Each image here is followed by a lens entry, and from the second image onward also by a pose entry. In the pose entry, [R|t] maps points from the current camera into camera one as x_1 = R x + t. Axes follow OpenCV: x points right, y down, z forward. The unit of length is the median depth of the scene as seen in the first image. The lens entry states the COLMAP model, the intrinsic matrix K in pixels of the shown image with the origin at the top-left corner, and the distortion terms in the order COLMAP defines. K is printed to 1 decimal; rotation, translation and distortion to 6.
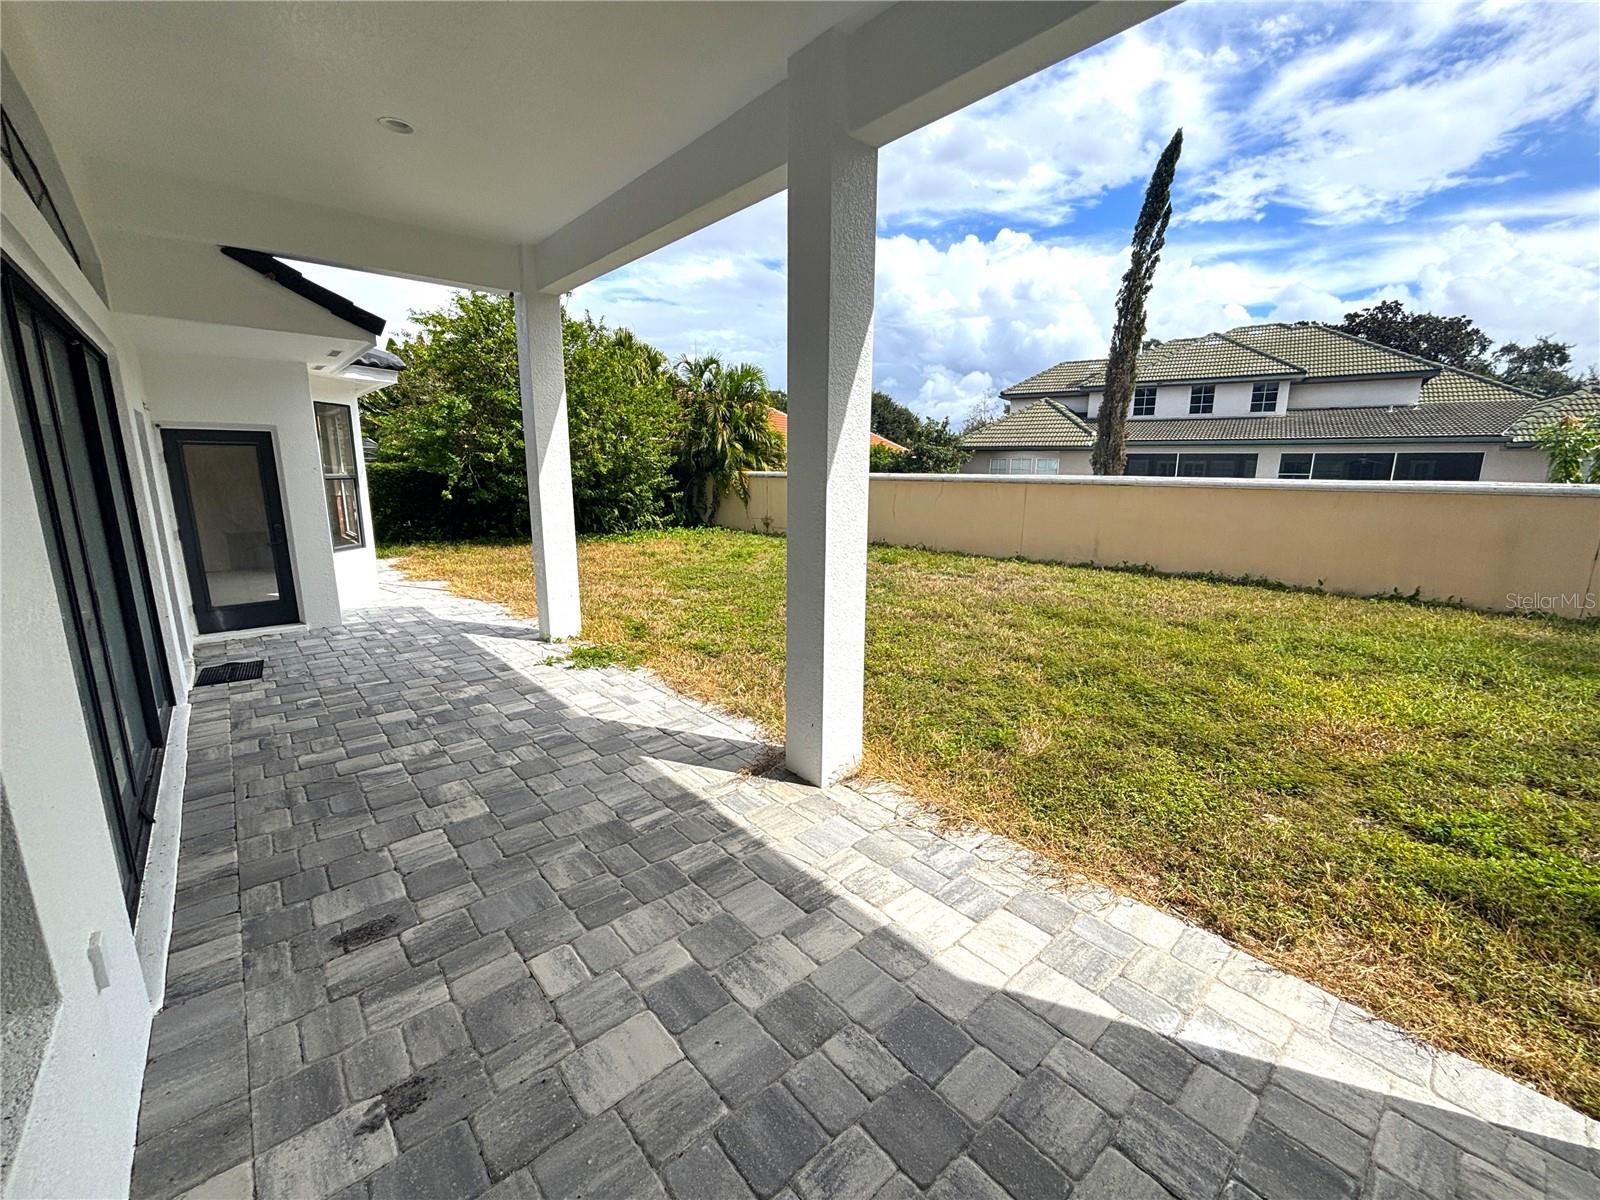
lens RADIAL K [[626.7, 0, 798.8], [0, 626.7, 601.2], [0, 0, 1]] dist [0.003533, -0.000425]
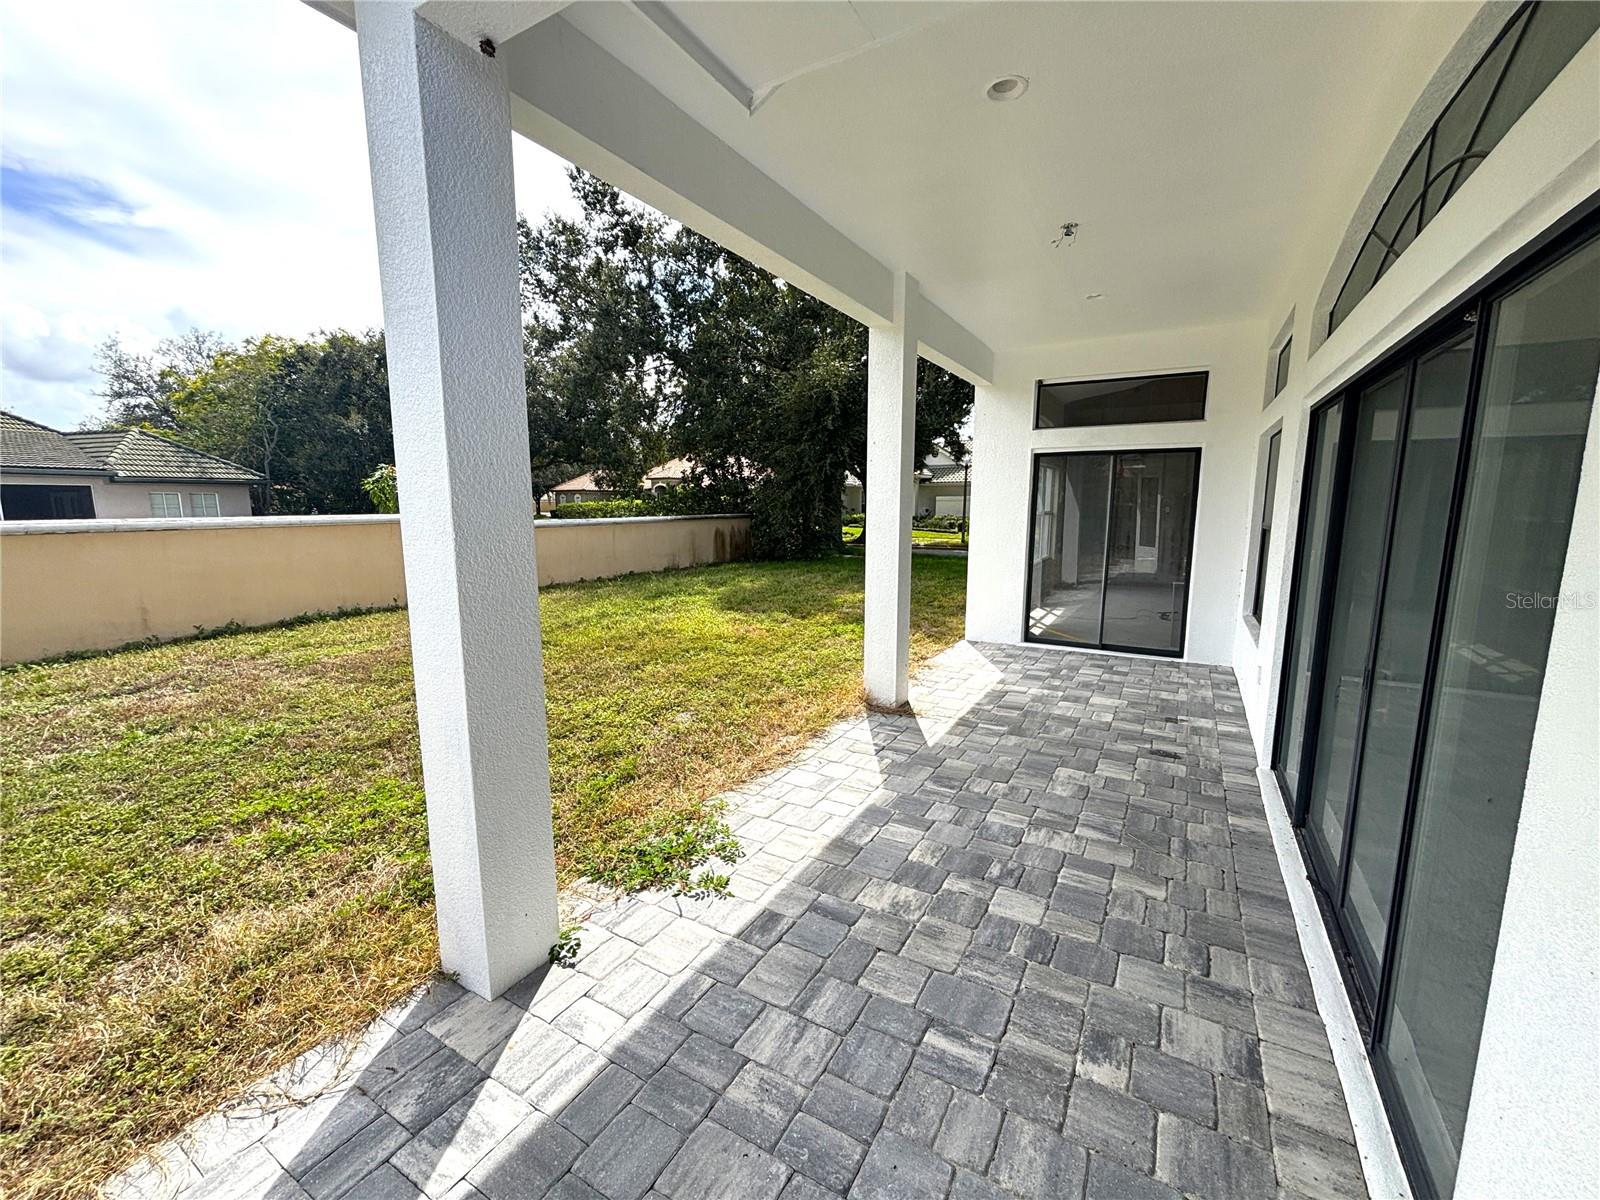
lens RADIAL K [[626.7, 0, 802.0], [0, 626.7, 600.0], [0, 0, 1]] dist [0.003533, -0.000425]
pose [[-0.284177, -0.156464, 0.945919, -1.249701], [0.202332, 0.954589, 0.218684, -0.332152], [-0.937179, 0.253534, -0.239615, 1.406890]]
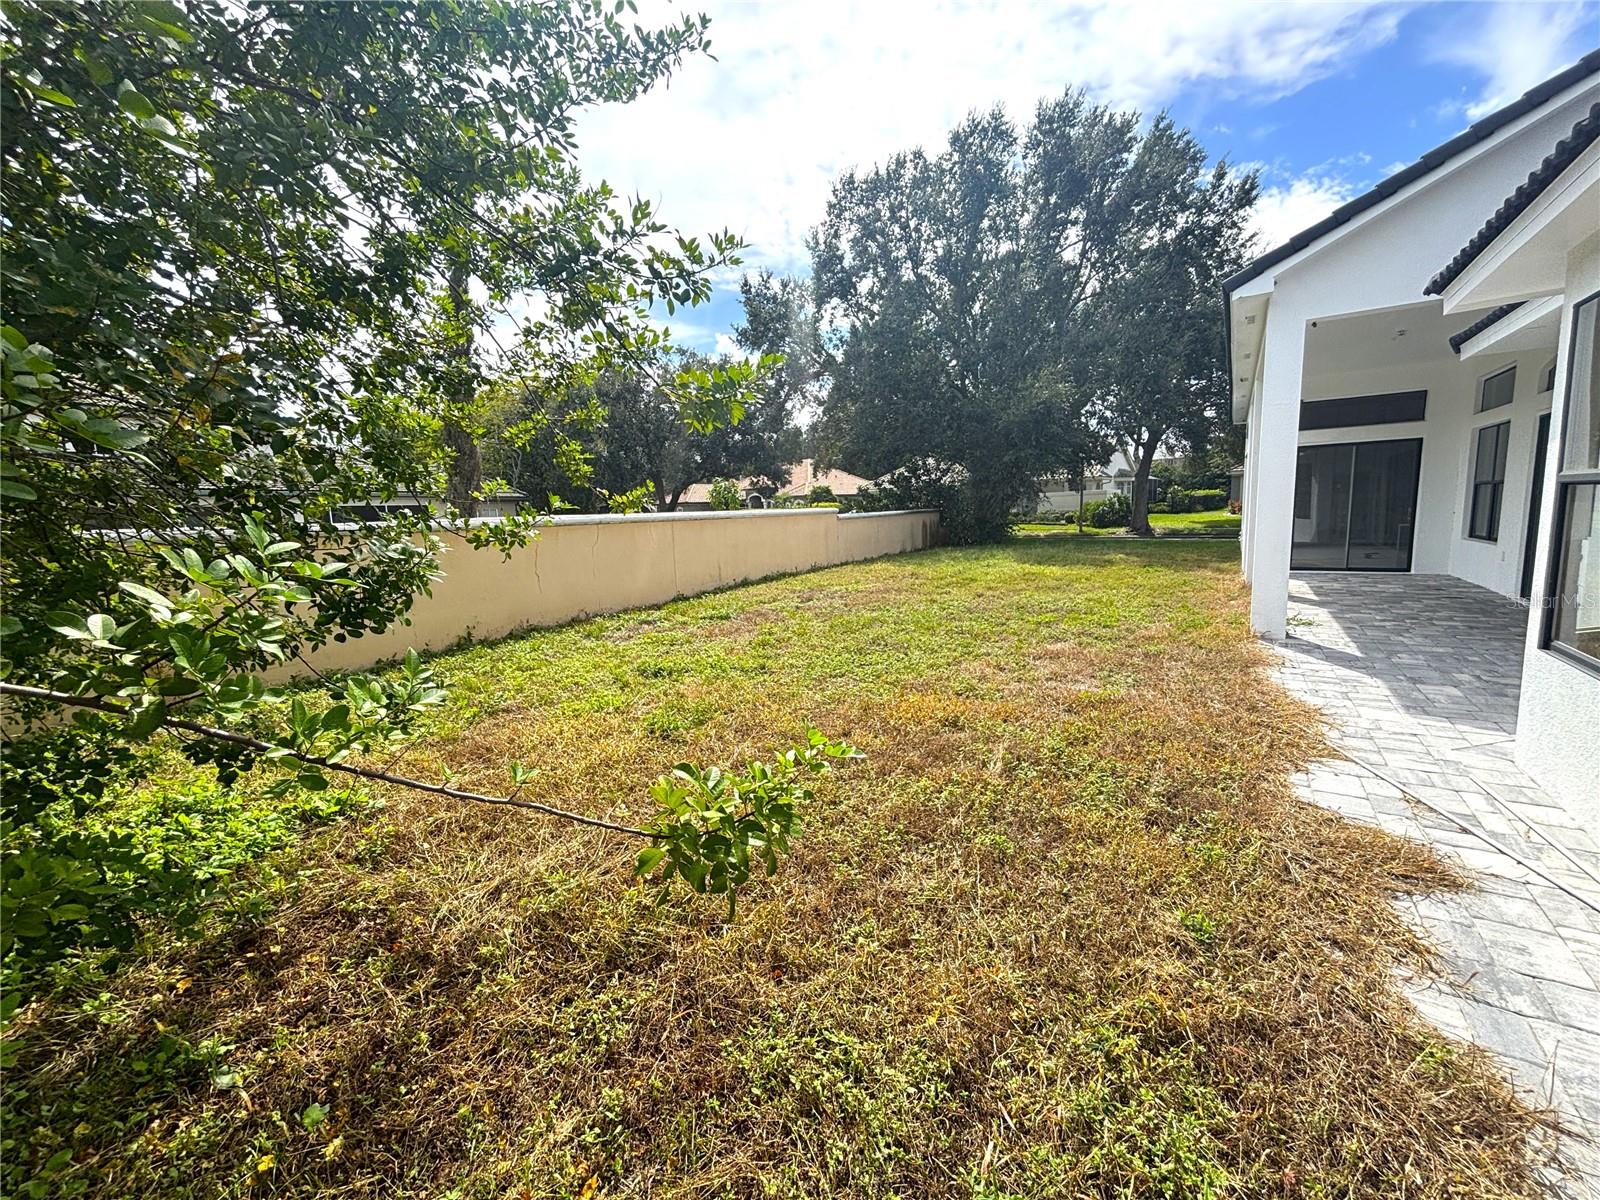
lens RADIAL K [[626.7, 0, 802.4], [0, 626.7, 600.6], [0, 0, 1]] dist [0.003533, -0.000425]
pose [[-0.247832, -0.134750, 0.959386, -1.919019], [0.241191, 0.950519, 0.195809, -0.640407], [-0.938300, 0.279923, -0.203069, 3.126436]]
